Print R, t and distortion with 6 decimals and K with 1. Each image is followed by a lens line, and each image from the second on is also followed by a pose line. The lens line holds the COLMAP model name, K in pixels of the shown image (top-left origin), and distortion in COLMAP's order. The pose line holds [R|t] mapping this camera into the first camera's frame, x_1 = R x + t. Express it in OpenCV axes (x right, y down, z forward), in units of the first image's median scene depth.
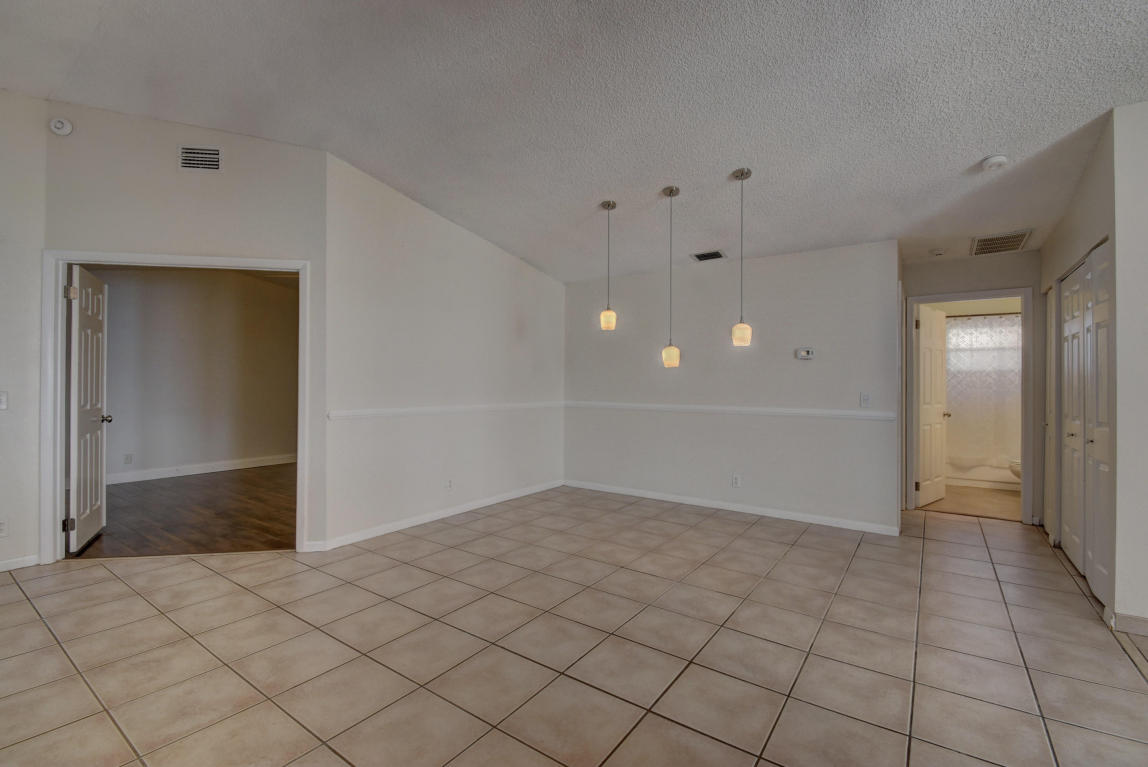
lens RADIAL K [[505.7, 0, 569.4], [0, 505.7, 380.5], [0, 0, 1]] dist [-0.003272, -0.007169]
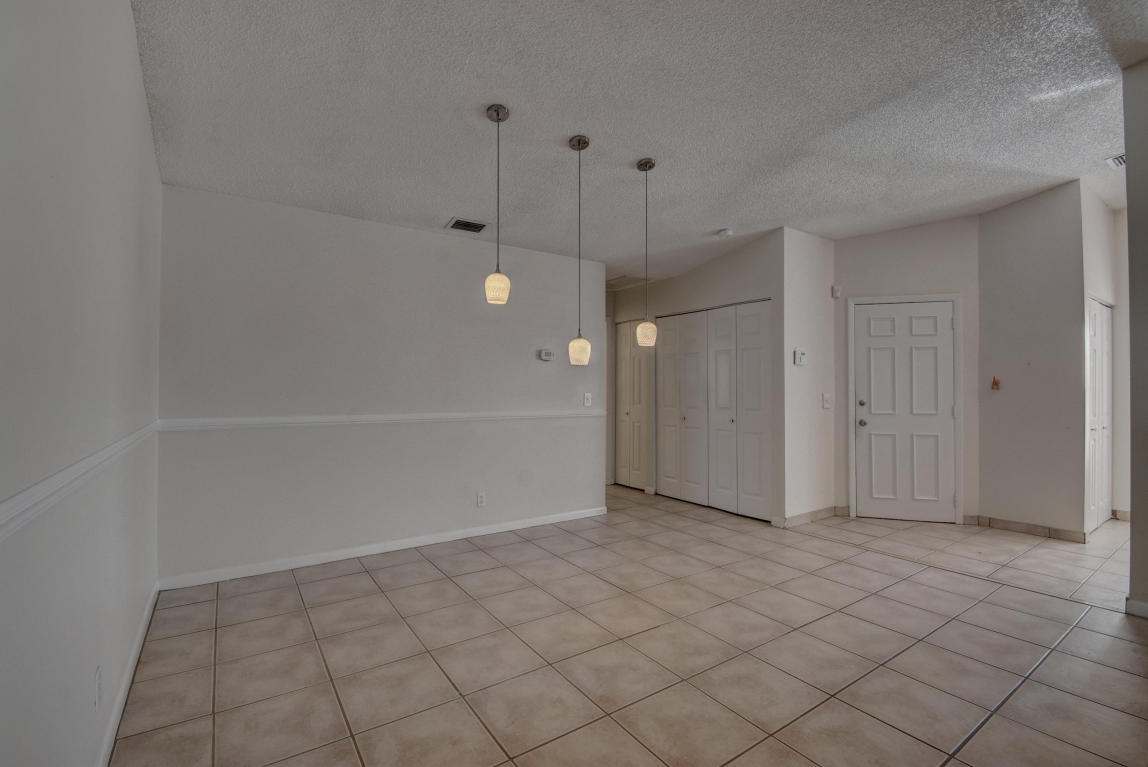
lens RADIAL K [[505.7, 0, 566.5], [0, 505.7, 379.0], [0, 0, 1]] dist [-0.003272, -0.007169]
pose [[0.345556, 0.009680, 0.938348, -0.584549], [-0.005302, 0.999951, -0.008363, 0.003838], [-0.938383, -0.002085, 0.345591, 0.798377]]
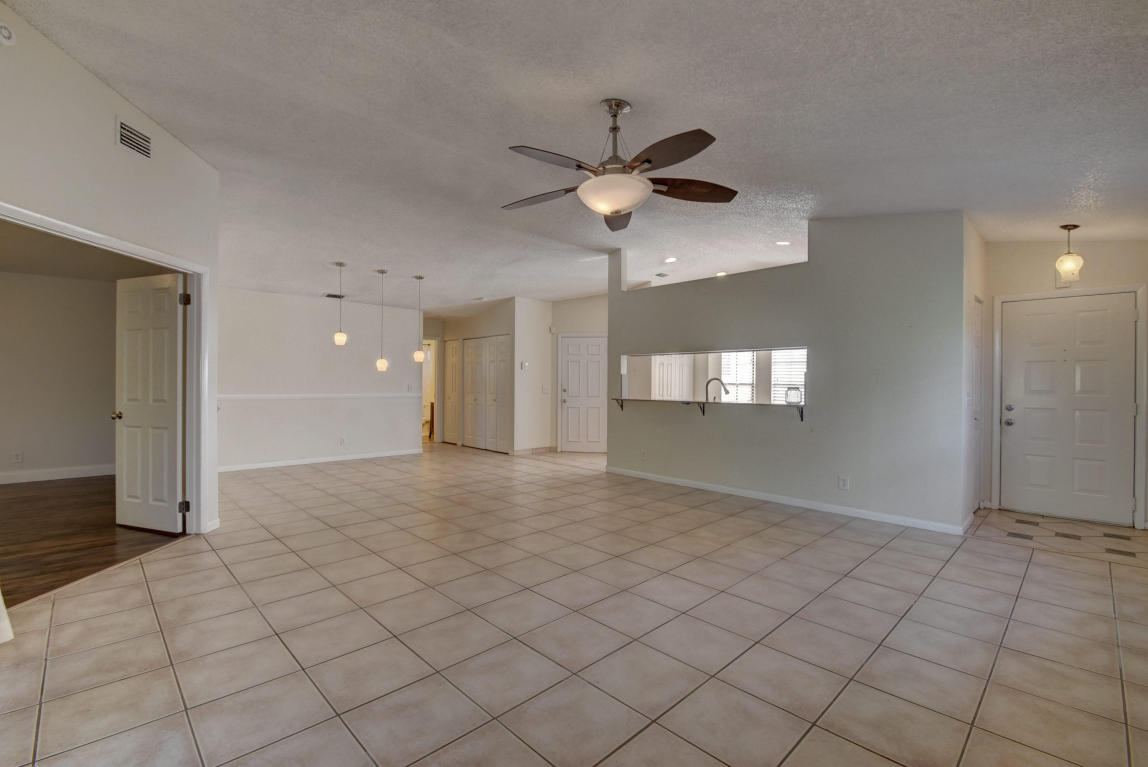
lens RADIAL K [[505.7, 0, 569.4], [0, 505.7, 383.6], [0, 0, 1]] dist [-0.003272, -0.007169]
pose [[0.178955, -0.006923, 0.983833, -1.537120], [-0.011573, 0.999891, 0.009141, -0.004749], [-0.983789, -0.013022, 0.178856, 0.029077]]
